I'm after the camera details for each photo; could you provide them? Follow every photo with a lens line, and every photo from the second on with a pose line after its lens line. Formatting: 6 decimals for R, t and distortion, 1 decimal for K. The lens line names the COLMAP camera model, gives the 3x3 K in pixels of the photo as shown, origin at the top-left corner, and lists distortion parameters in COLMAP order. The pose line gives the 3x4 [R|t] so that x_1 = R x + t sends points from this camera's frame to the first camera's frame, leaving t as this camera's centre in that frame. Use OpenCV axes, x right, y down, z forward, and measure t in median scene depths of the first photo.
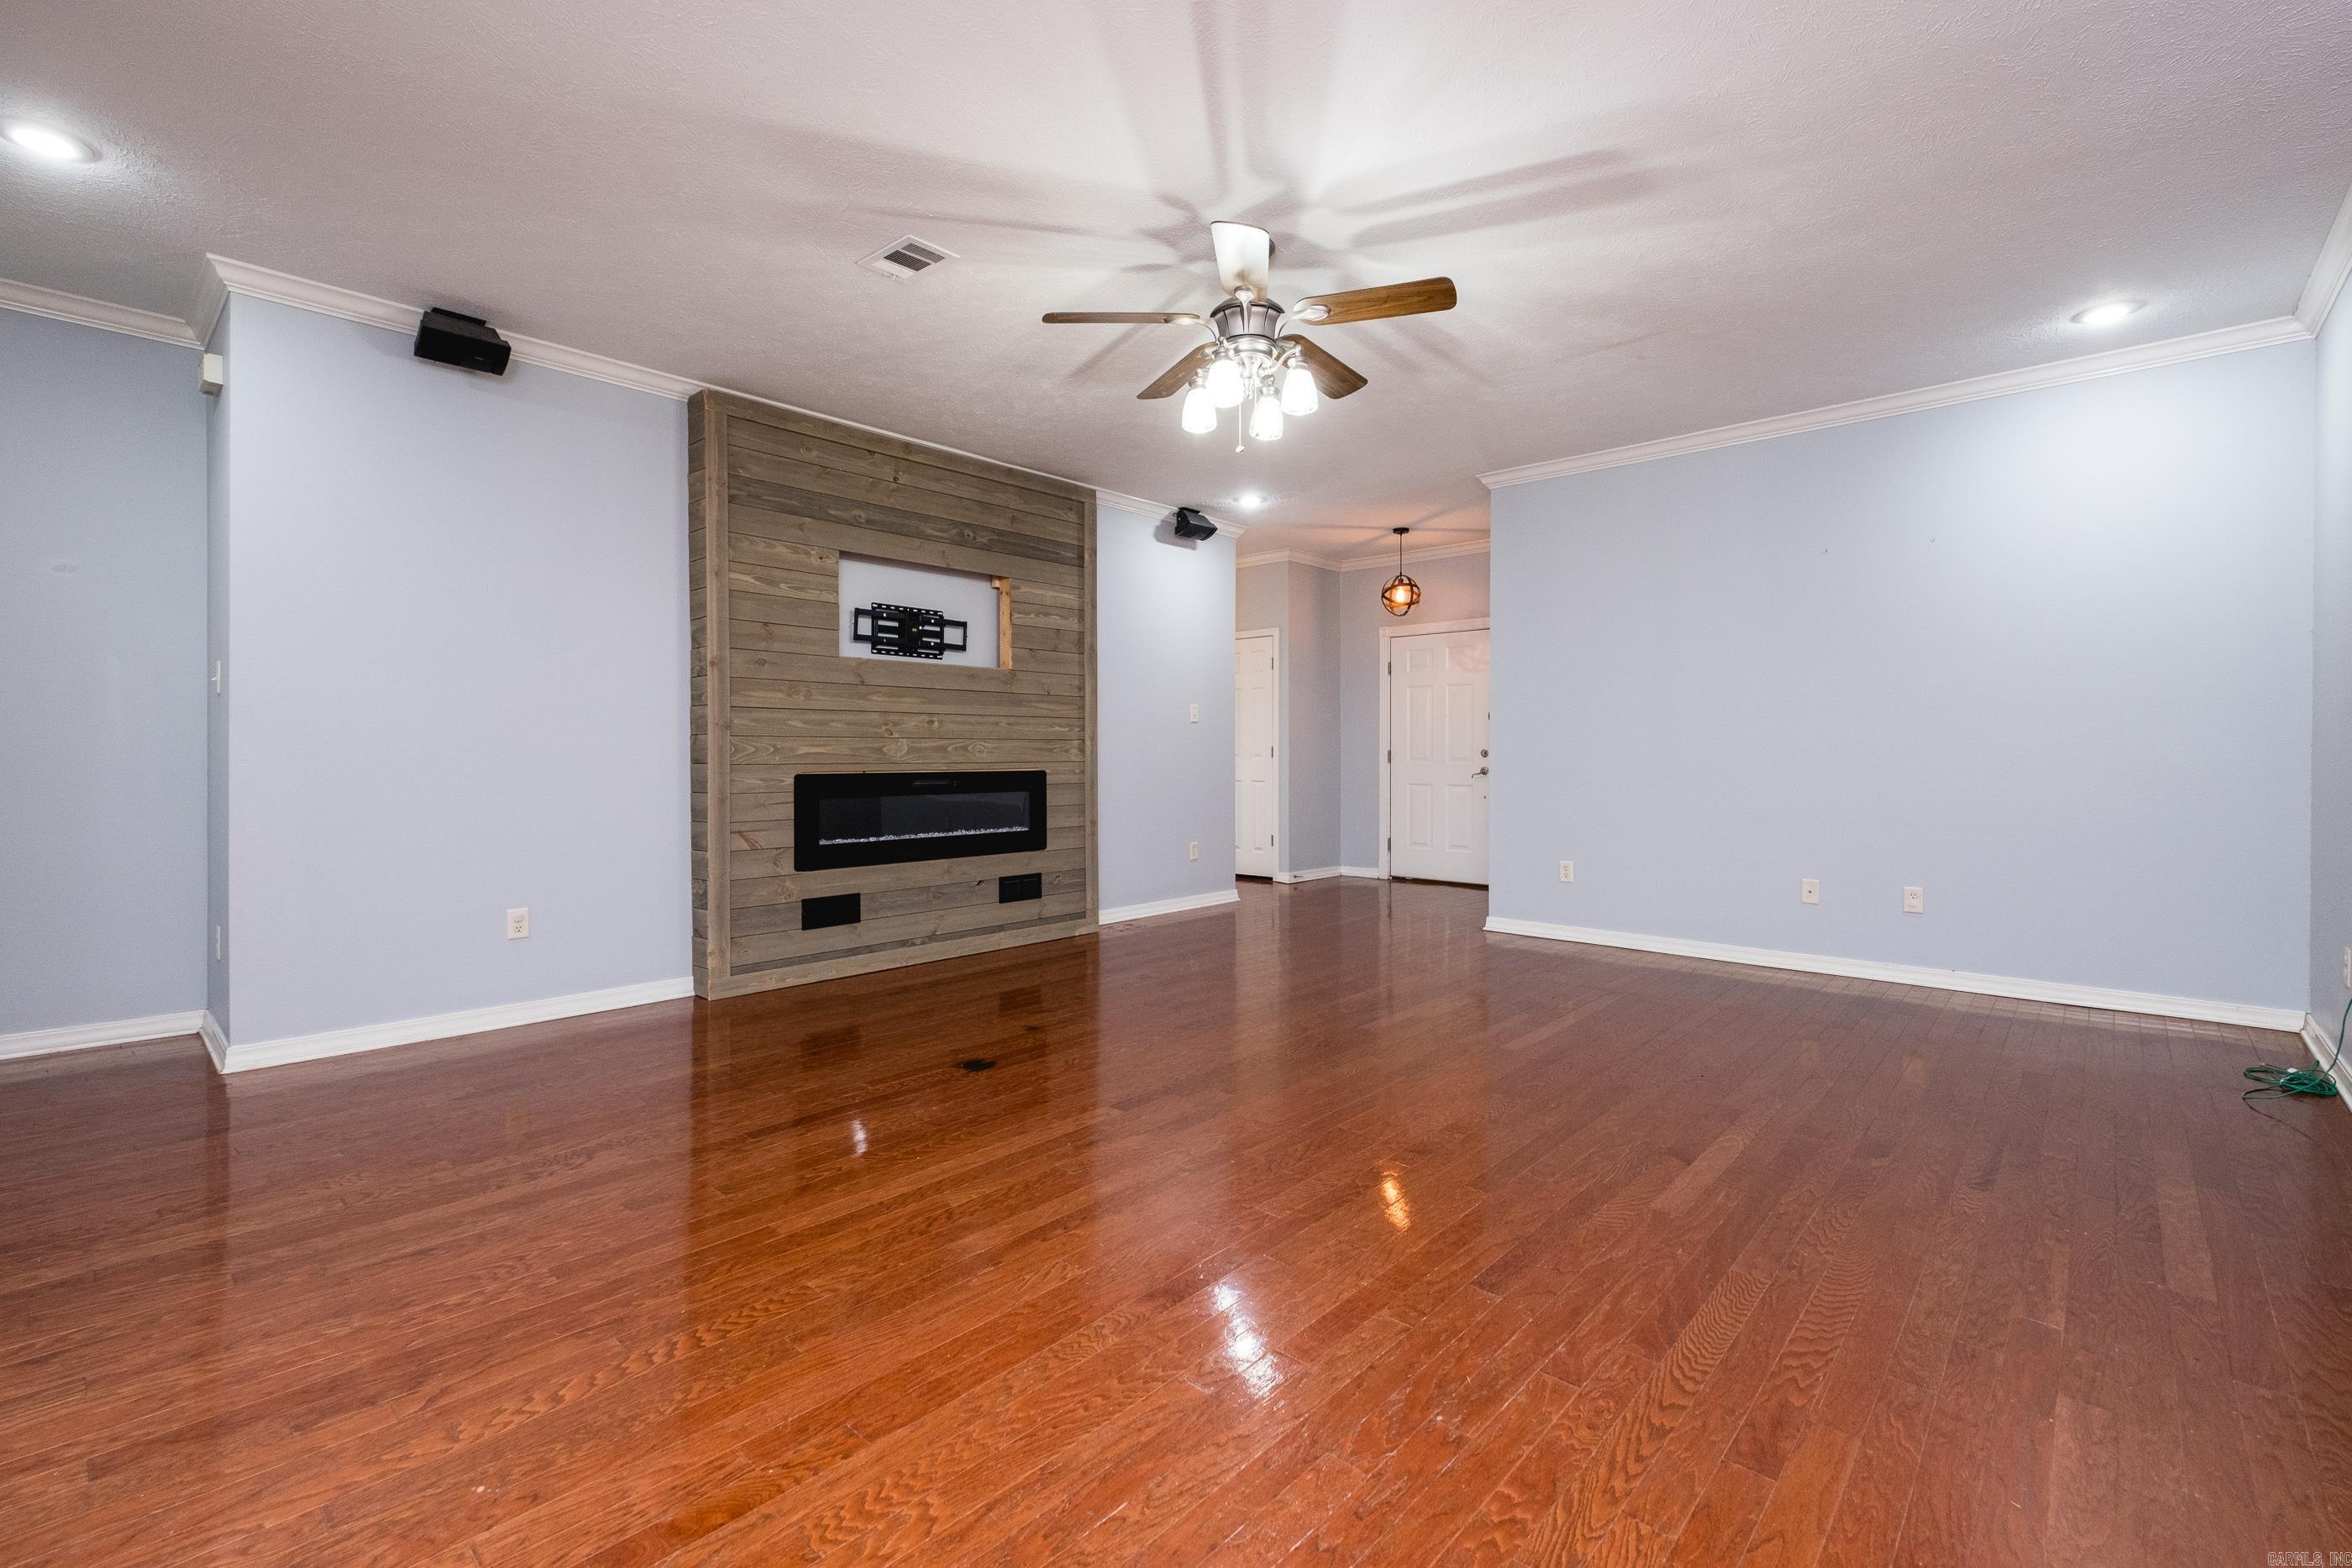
lens RADIAL K [[1009.7, 0, 1184.2], [0, 1009.7, 760.6], [0, 0, 1]] dist [0.003083, 0.000084]
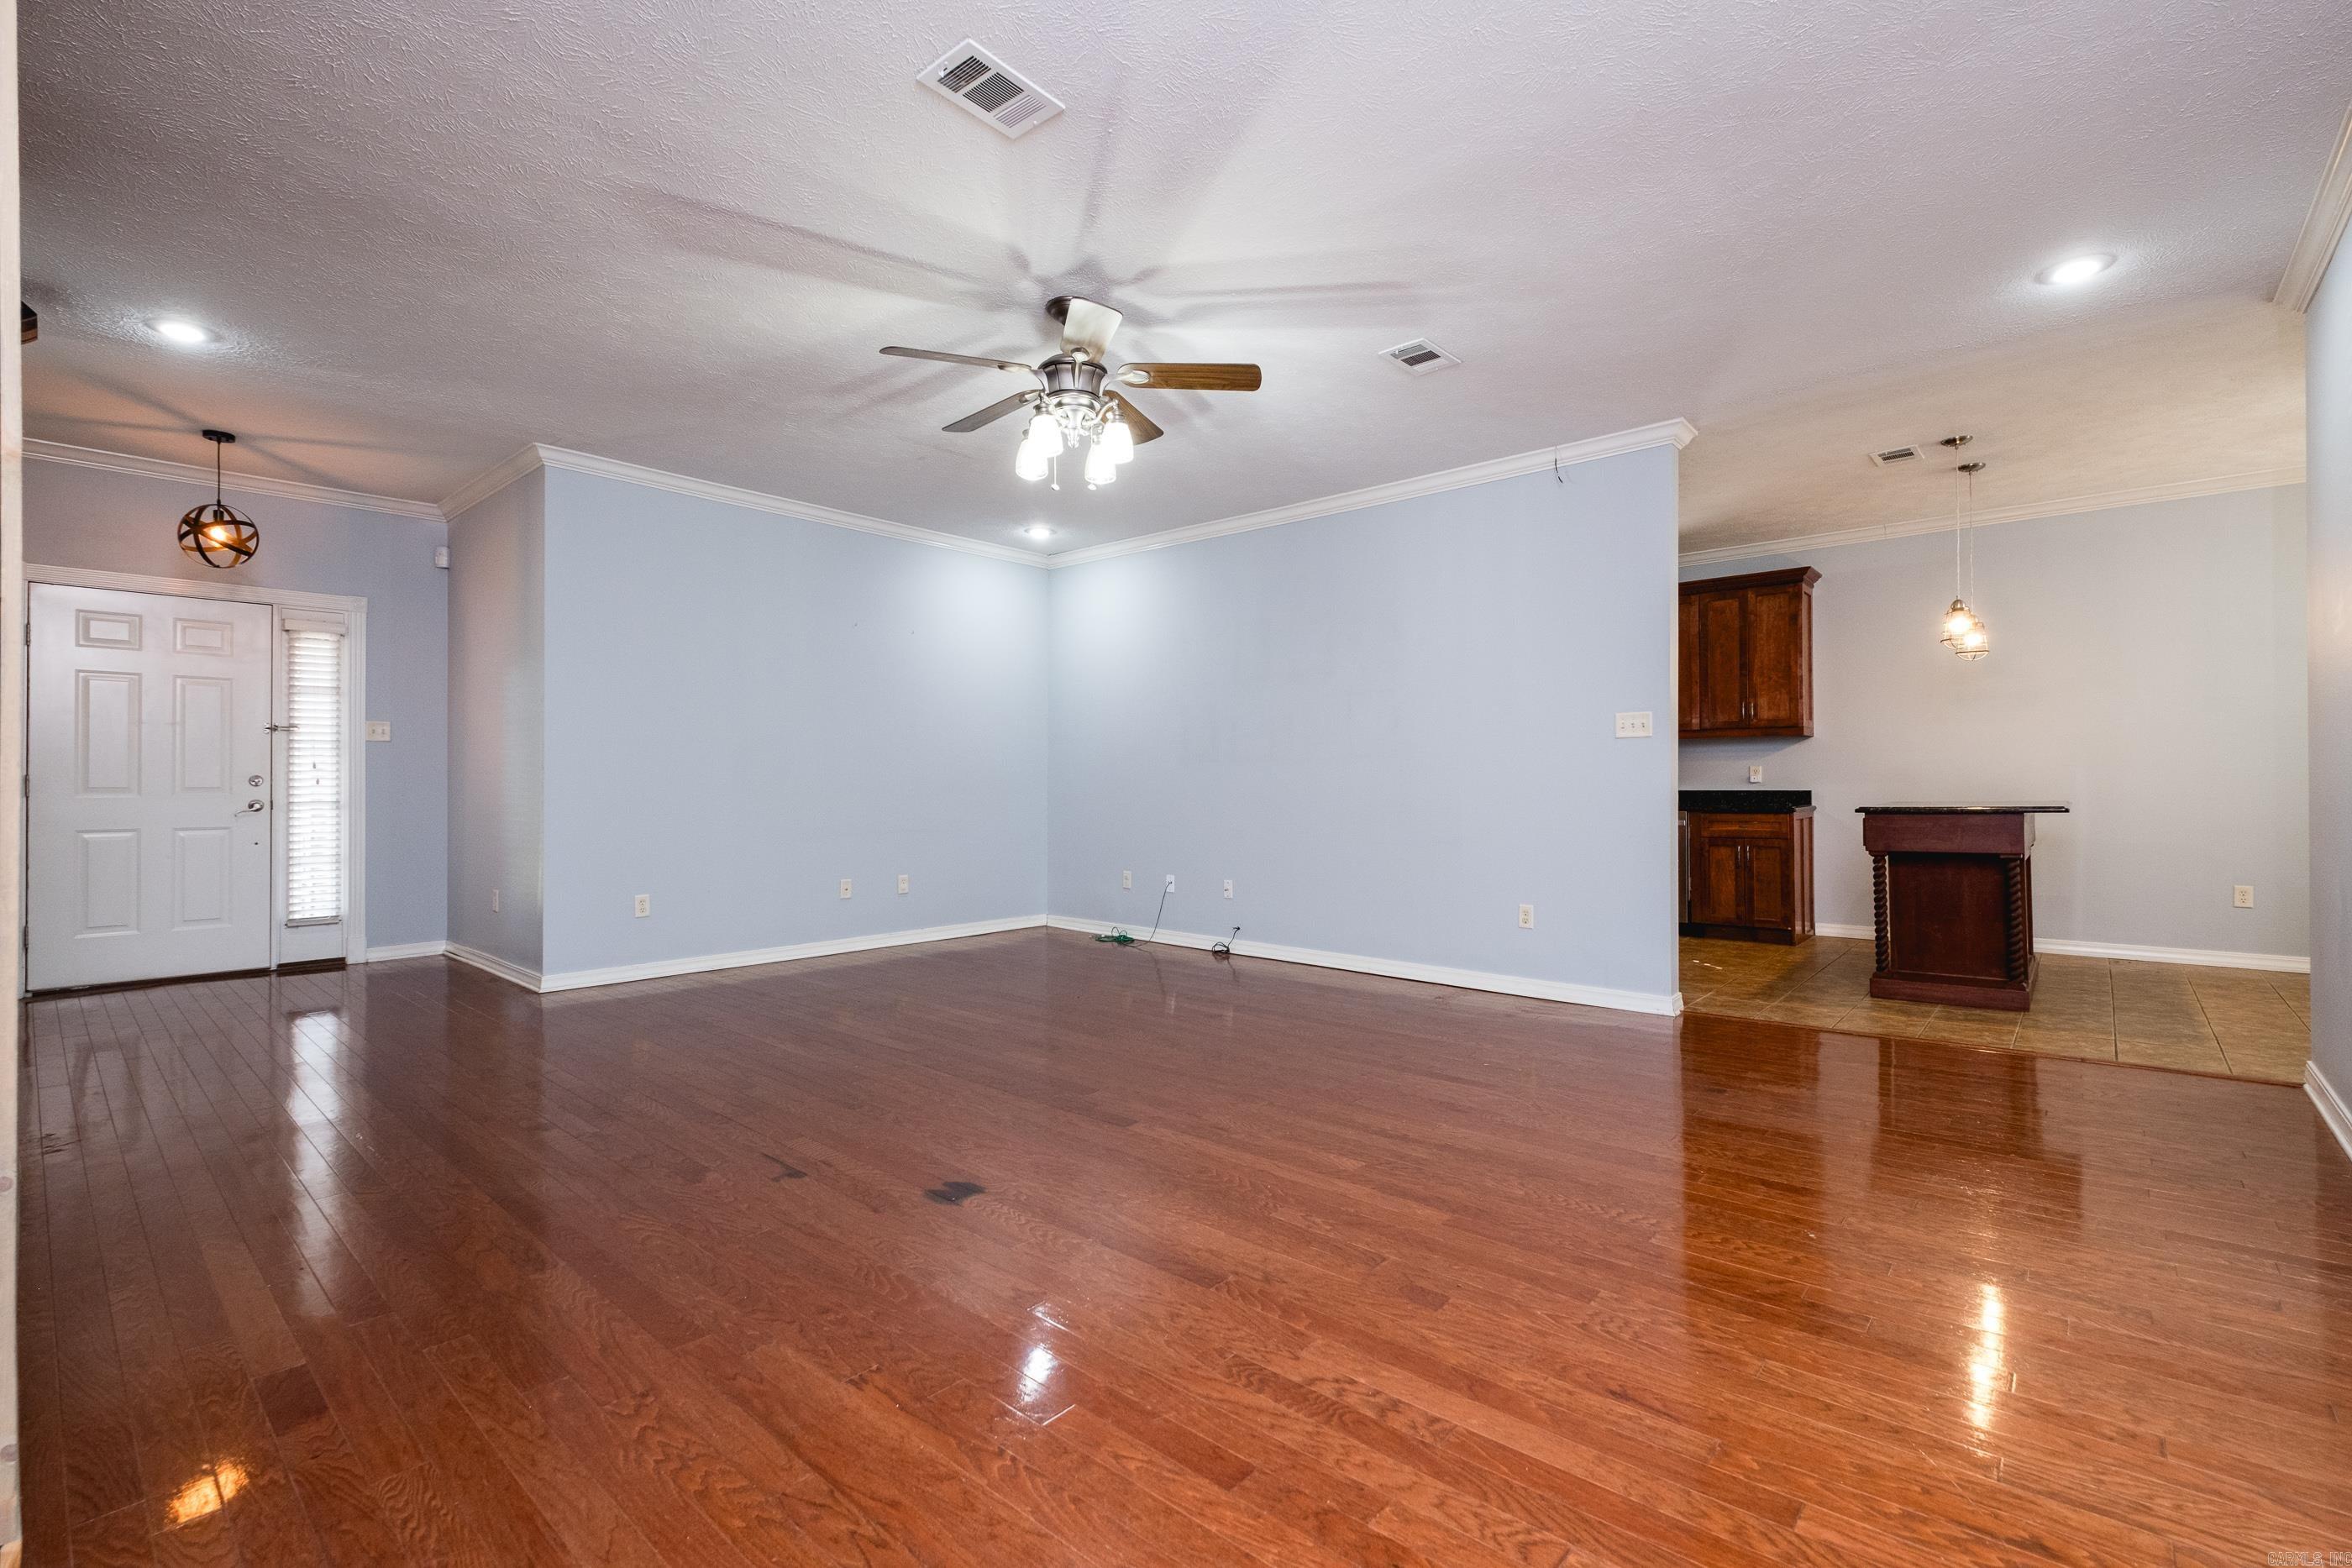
lens RADIAL K [[1034.9, 0, 1183.4], [0, 1034.9, 773.2], [0, 0, 1]] dist [-0.005659, -0.000261]
pose [[-0.010106, 0.013004, 0.999864, -0.639975], [0.009439, 0.999872, -0.012908, 0.004315], [-0.999904, 0.009307, -0.010228, 0.553275]]
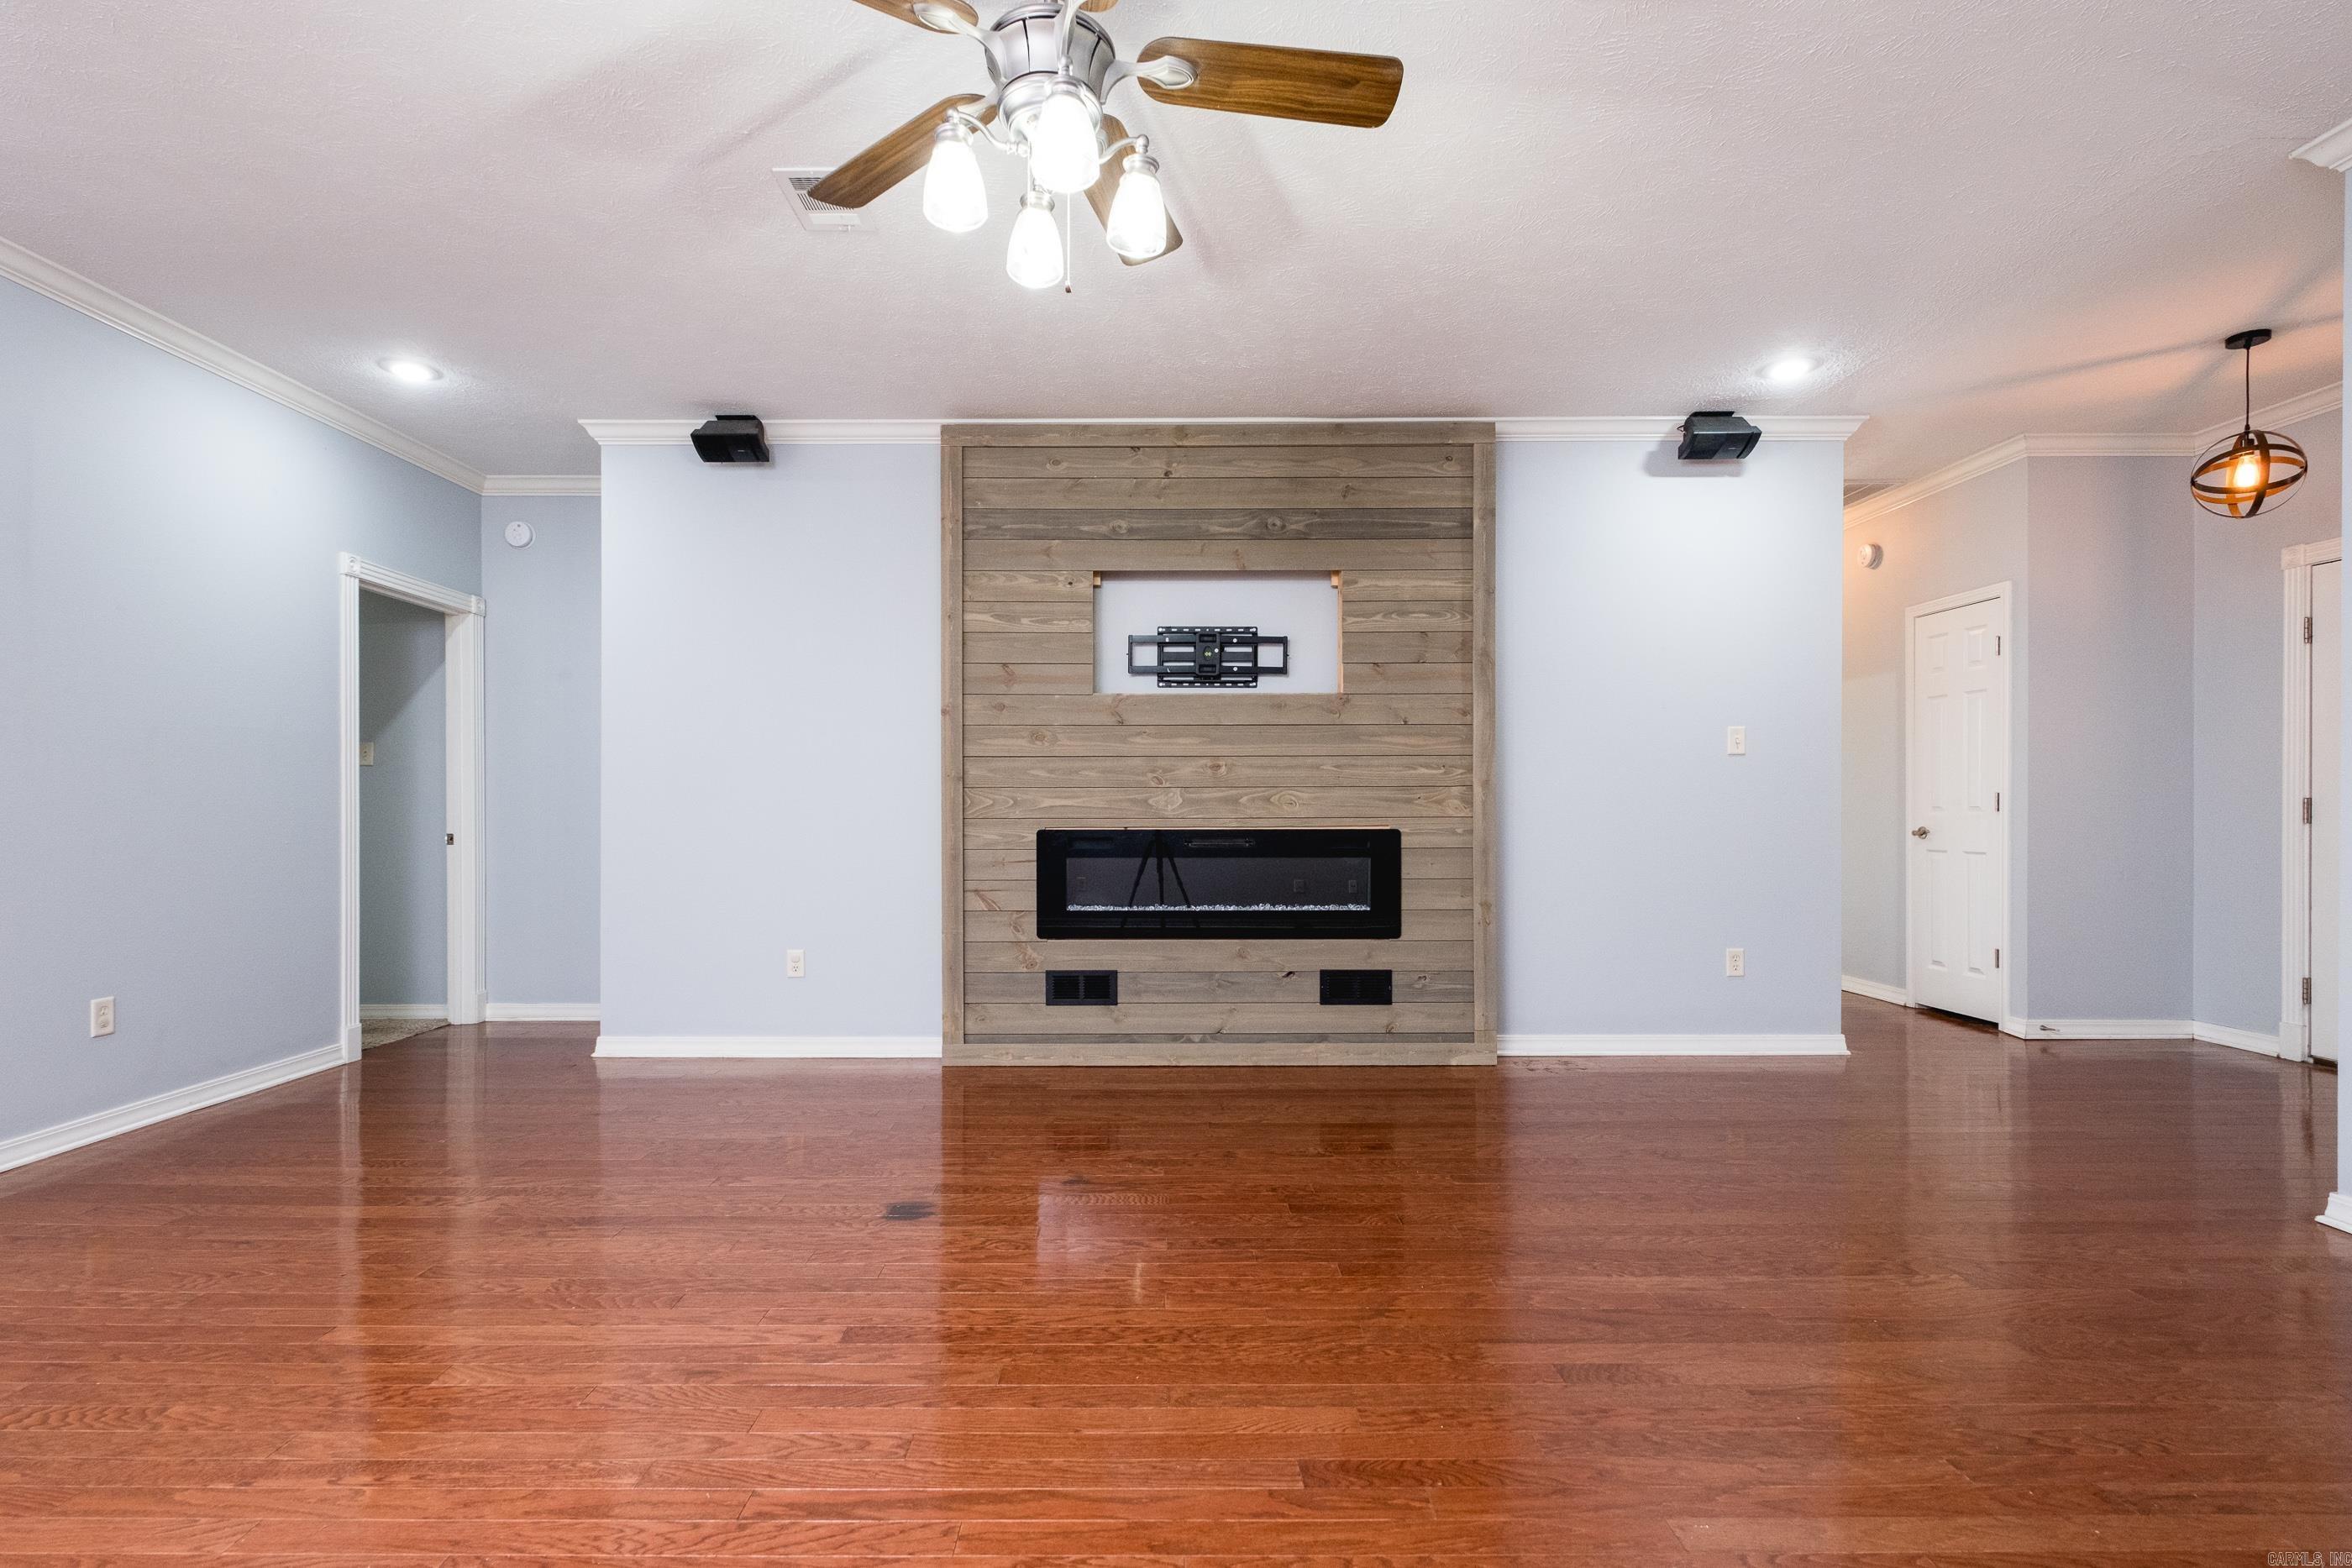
lens RADIAL K [[1079.0, 0, 1167.8], [0, 1079.0, 815.1], [0, 0, 1]] dist [0.012682, -0.008601]
pose [[0.673625, 0.004554, -0.739060, 0.356498], [-0.003392, 0.999990, 0.003071, -0.002345], [0.739066, 0.000438, 0.673633, 0.394272]]
